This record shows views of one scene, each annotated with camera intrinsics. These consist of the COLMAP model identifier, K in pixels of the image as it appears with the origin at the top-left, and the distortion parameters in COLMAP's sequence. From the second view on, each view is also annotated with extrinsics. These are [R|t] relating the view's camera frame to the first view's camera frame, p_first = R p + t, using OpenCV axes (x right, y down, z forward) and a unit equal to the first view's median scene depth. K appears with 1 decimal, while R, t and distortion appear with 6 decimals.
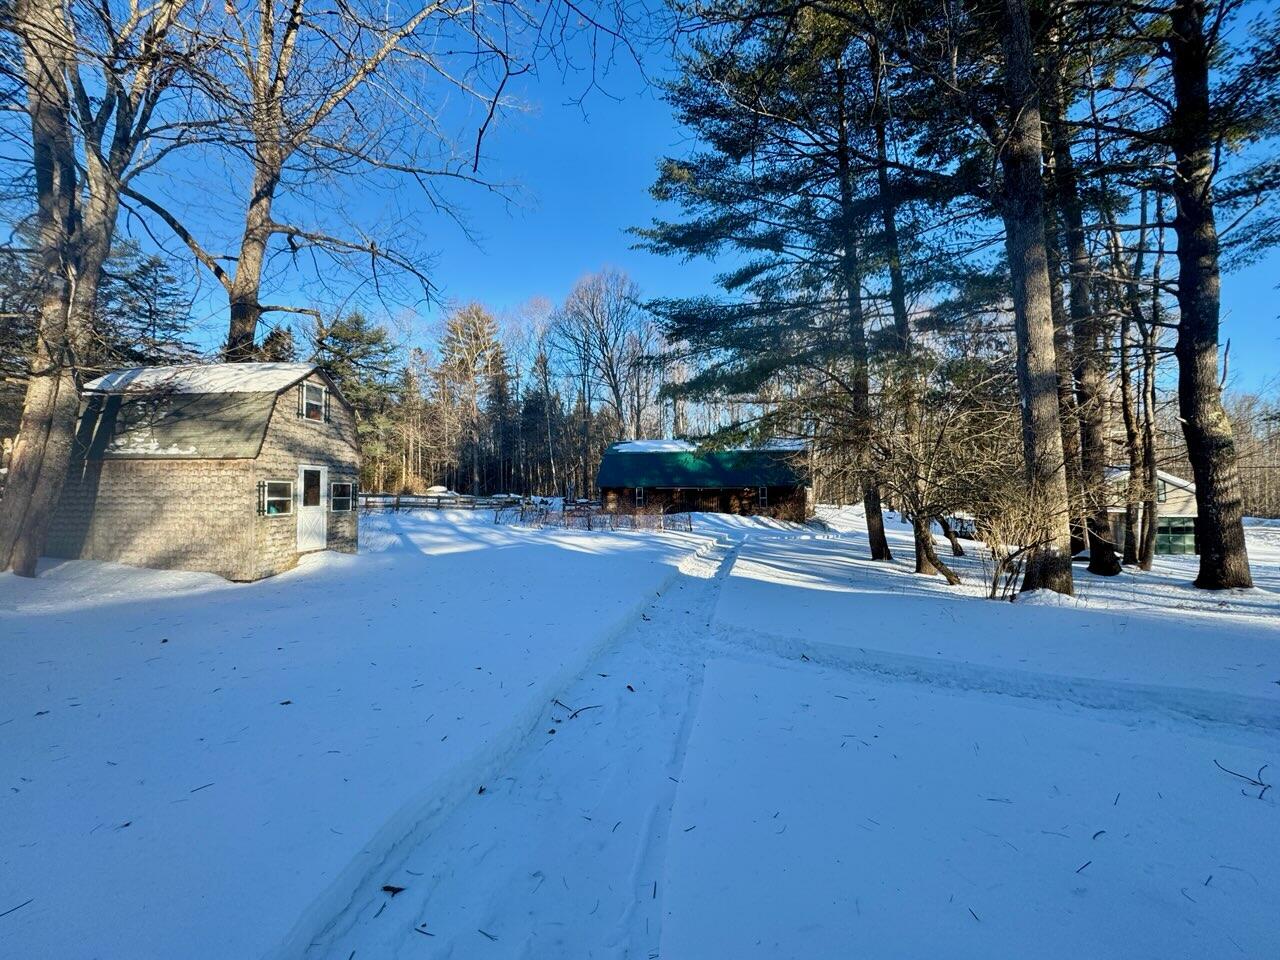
lens RADIAL K [[506.3, 0, 640.0], [0, 506.3, 480.0], [0, 0, 1]] dist [-0.001858, -0.000229]
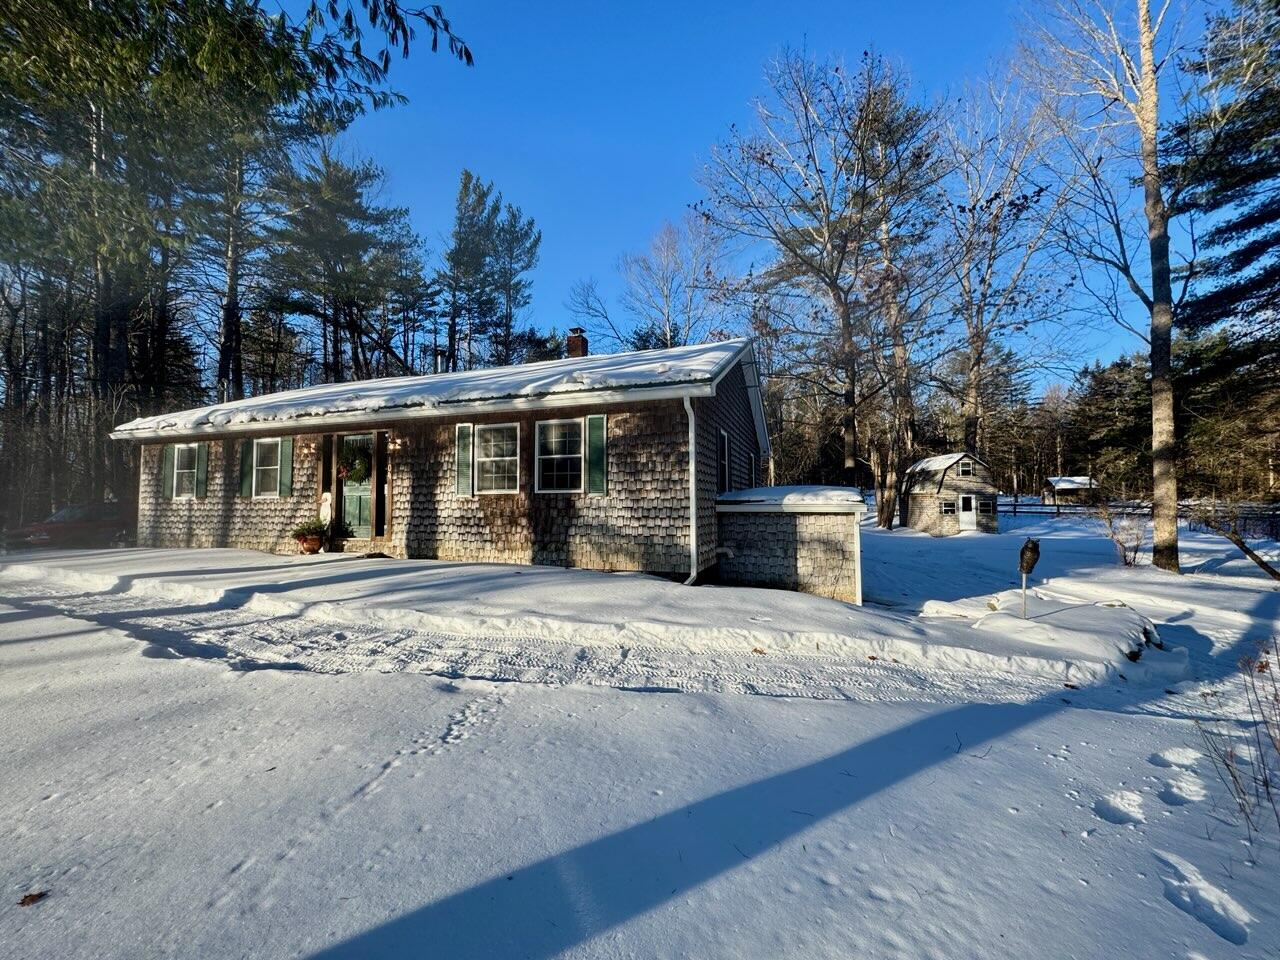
lens RADIAL K [[506.3, 0, 640.0], [0, 506.3, 480.0], [0, 0, 1]] dist [-0.001858, -0.000229]
pose [[0.033912, -0.043242, -0.998489, 1.838428], [0.035823, 0.998474, -0.042024, -0.058763], [0.998783, -0.034344, 0.035409, -0.693212]]
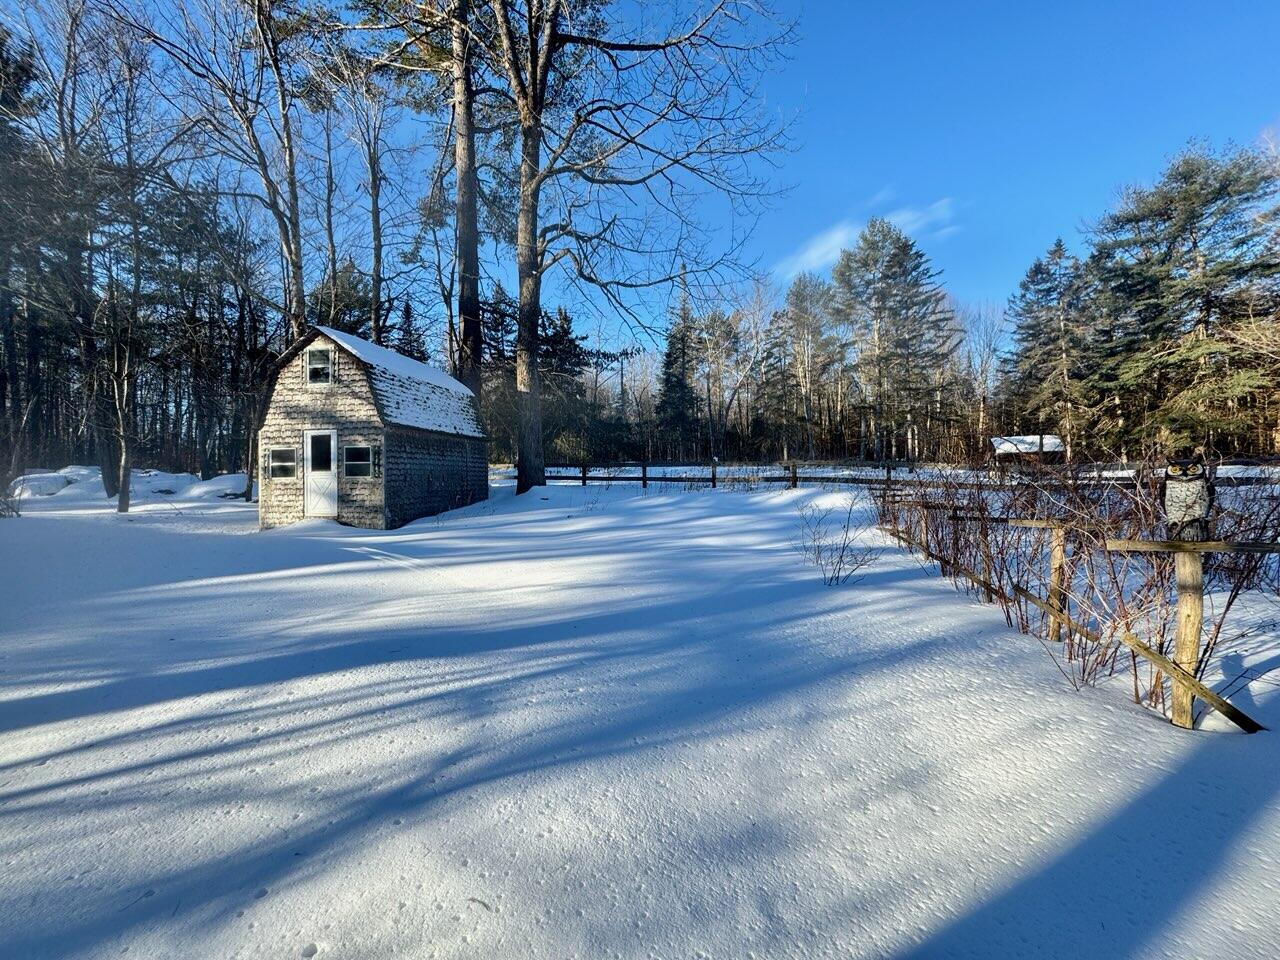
lens RADIAL K [[506.3, 0, 640.0], [0, 506.3, 480.0], [0, 0, 1]] dist [-0.001858, -0.000229]
pose [[-0.071521, -0.005610, -0.997423, 0.311428], [0.037448, 0.999264, -0.008305, 0.106950], [0.996736, -0.037945, -0.071258, 1.796213]]
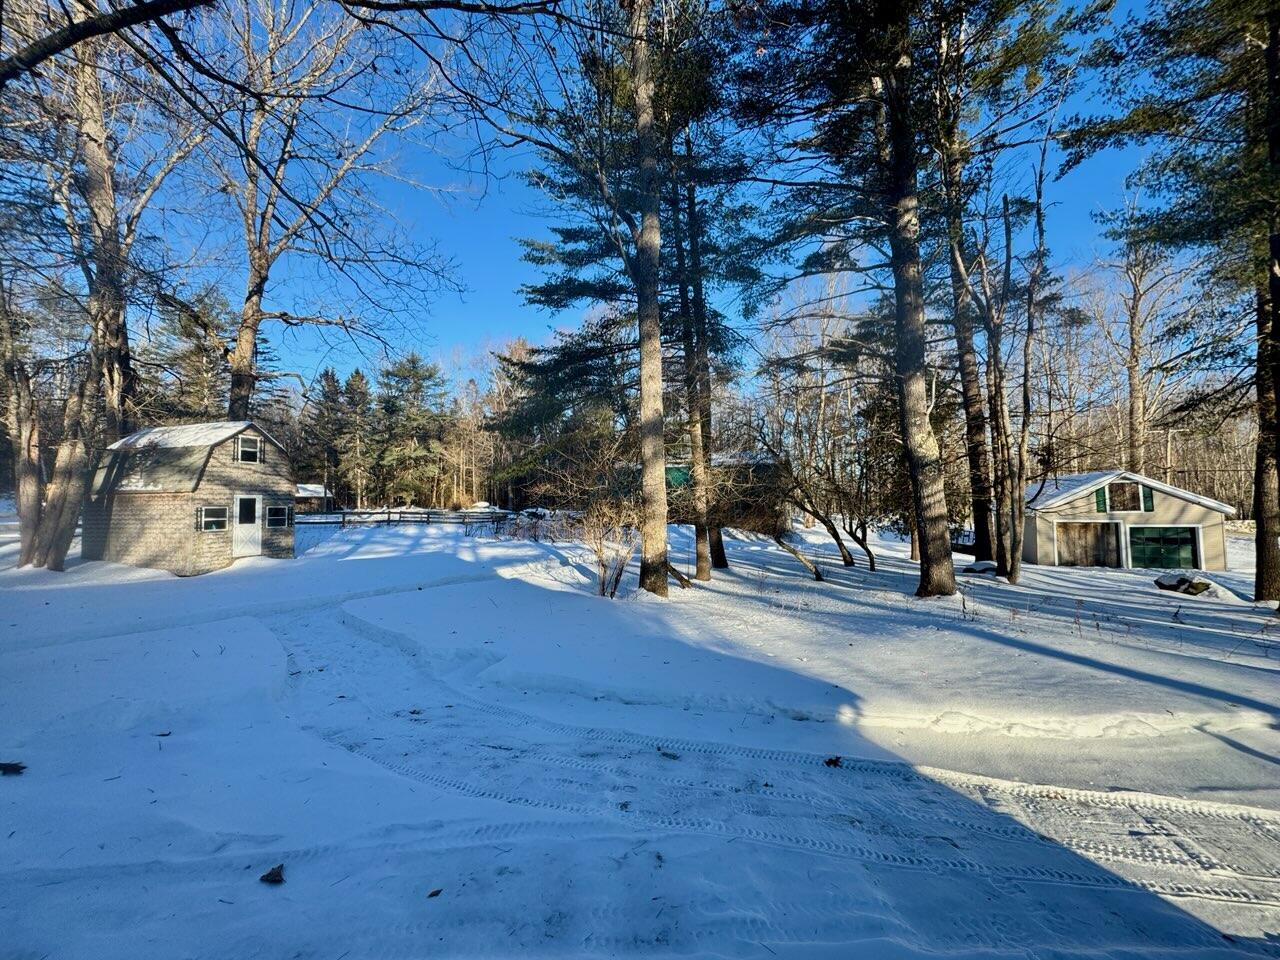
lens RADIAL K [[506.3, 0, 640.0], [0, 506.3, 480.0], [0, 0, 1]] dist [-0.001858, -0.000229]
pose [[0.982649, -0.021263, -0.184254, 0.715852], [0.017292, 0.999583, -0.023131, -0.020249], [0.184669, 0.019544, 0.982607, -0.182391]]
